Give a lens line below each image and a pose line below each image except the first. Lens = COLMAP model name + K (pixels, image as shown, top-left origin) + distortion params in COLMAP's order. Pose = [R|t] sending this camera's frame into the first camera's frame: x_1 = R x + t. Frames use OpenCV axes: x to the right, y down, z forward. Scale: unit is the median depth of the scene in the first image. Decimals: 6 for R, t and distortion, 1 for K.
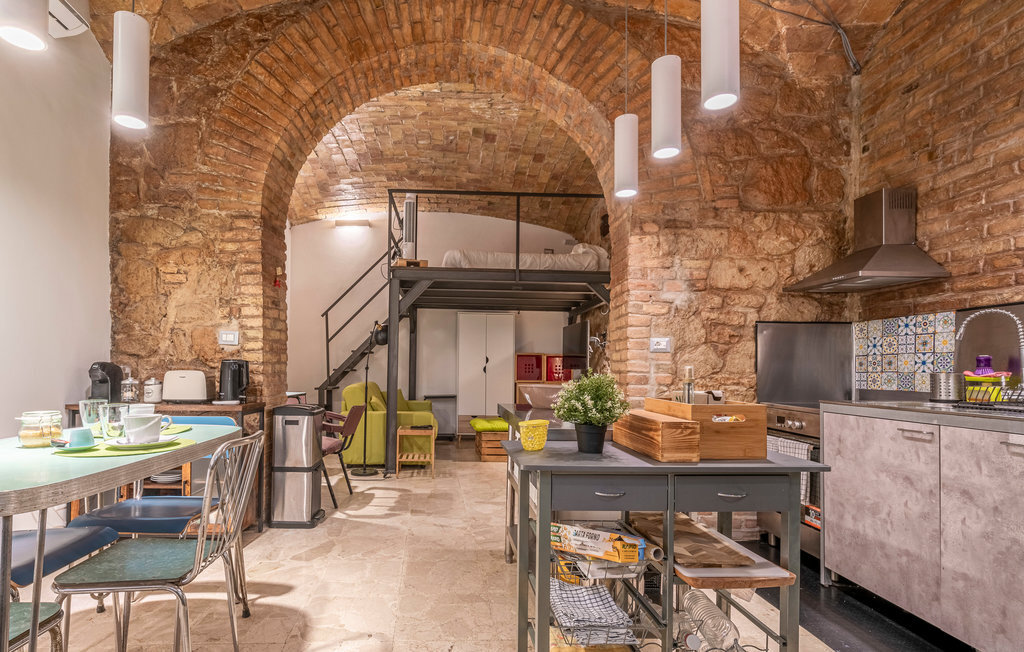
lens RADIAL K [[504.8, 0, 451.1], [0, 504.8, 364.1], [0, 0, 1]] dist [-0.002931, 0.001160]
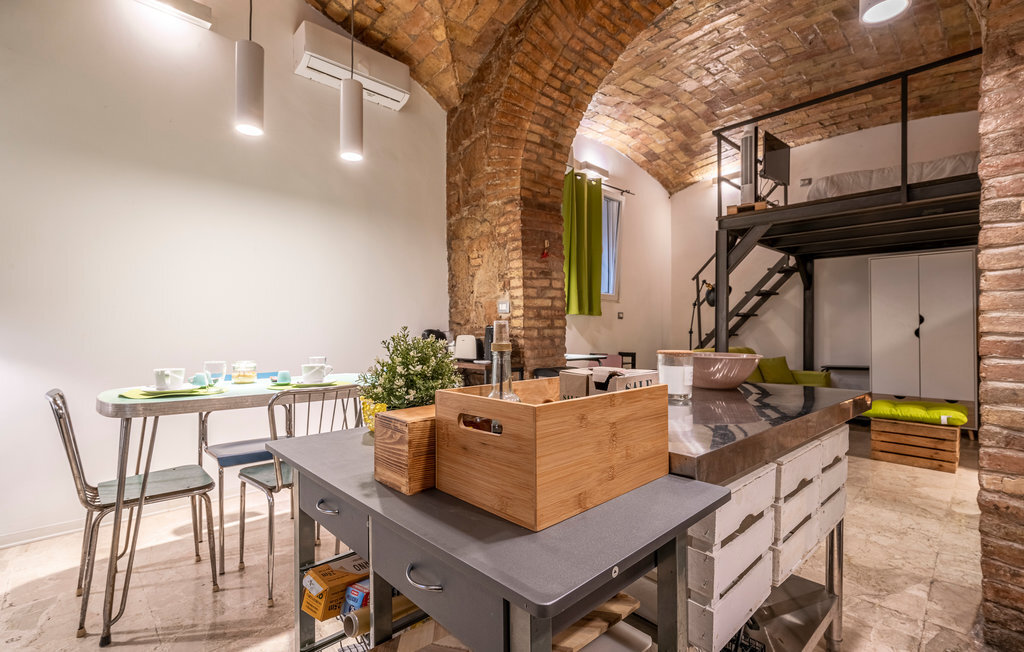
lens RADIAL K [[461.0, 0, 505.9], [0, 461.0, 330.5], [0, 0, 1]] dist [-0.014263, 0.004148]
pose [[0.662641, -0.012043, -0.748840, 0.367522], [0.012416, 0.999910, -0.005094, 0.007797], [0.748834, -0.005922, 0.662731, 0.295019]]
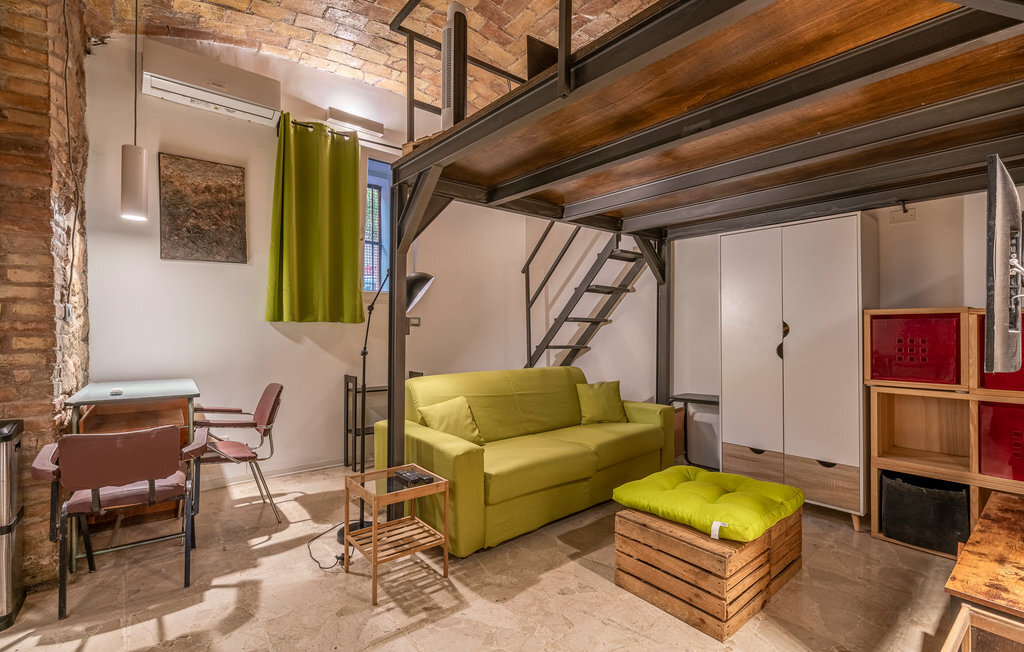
lens RADIAL K [[461.0, 0, 511.2], [0, 461.0, 329.4], [0, 0, 1]] dist [-0.014263, 0.004148]
pose [[0.622521, -0.014960, -0.782460, 0.532109], [0.013581, 0.999873, -0.008311, -0.018687], [0.782486, -0.005453, 0.622645, 1.247947]]
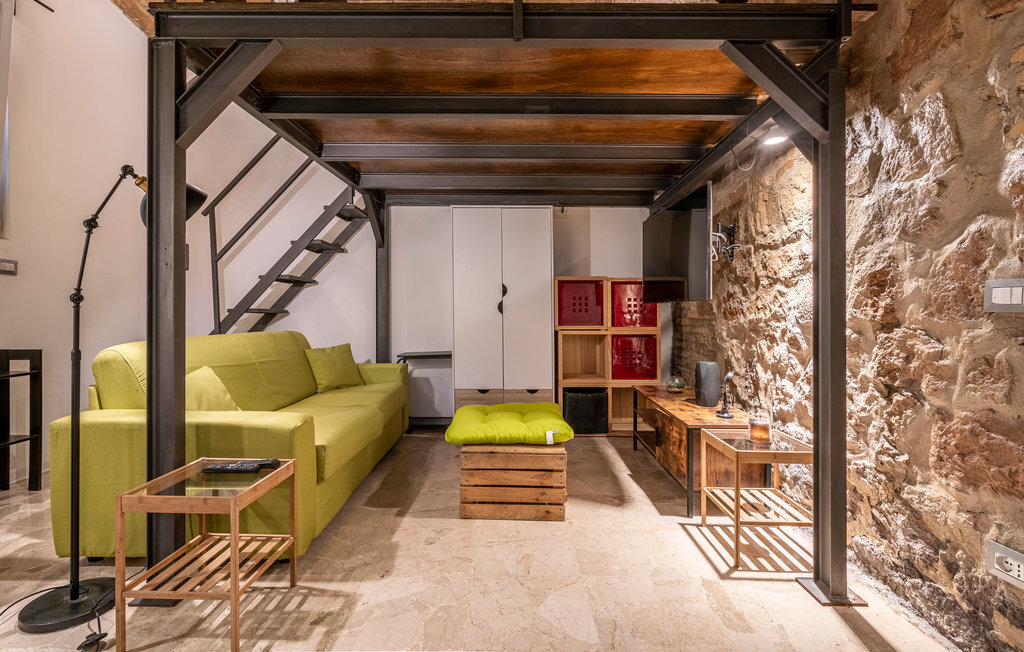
lens RADIAL K [[461.0, 0, 511.8], [0, 461.0, 314.9], [0, 0, 1]] dist [-0.014263, 0.004148]
pose [[0.999538, -0.012120, -0.027885, 0.205813], [0.012448, 0.999855, 0.011624, 0.029877], [0.027740, -0.011966, 0.999544, 1.088171]]
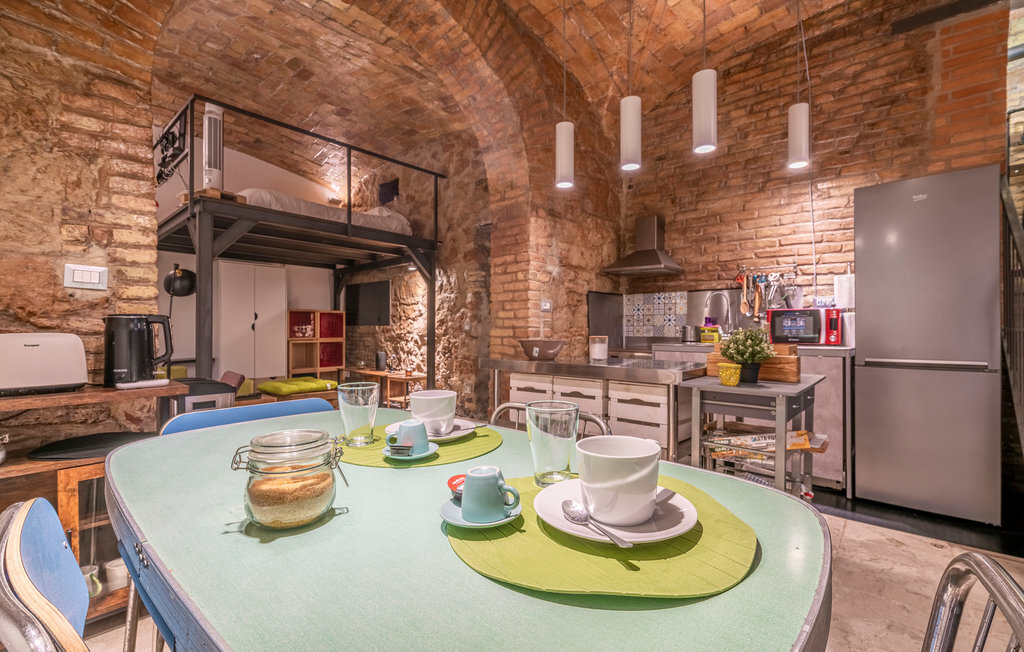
lens RADIAL K [[461.0, 0, 502.6], [0, 461.0, 332.0], [0, 0, 1]] dist [-0.014263, 0.004148]
pose [[0.681279, -0.018298, 0.731795, -0.504627], [-0.000061, 0.999686, 0.025054, -0.000808], [-0.732024, -0.017113, 0.681064, 0.273545]]
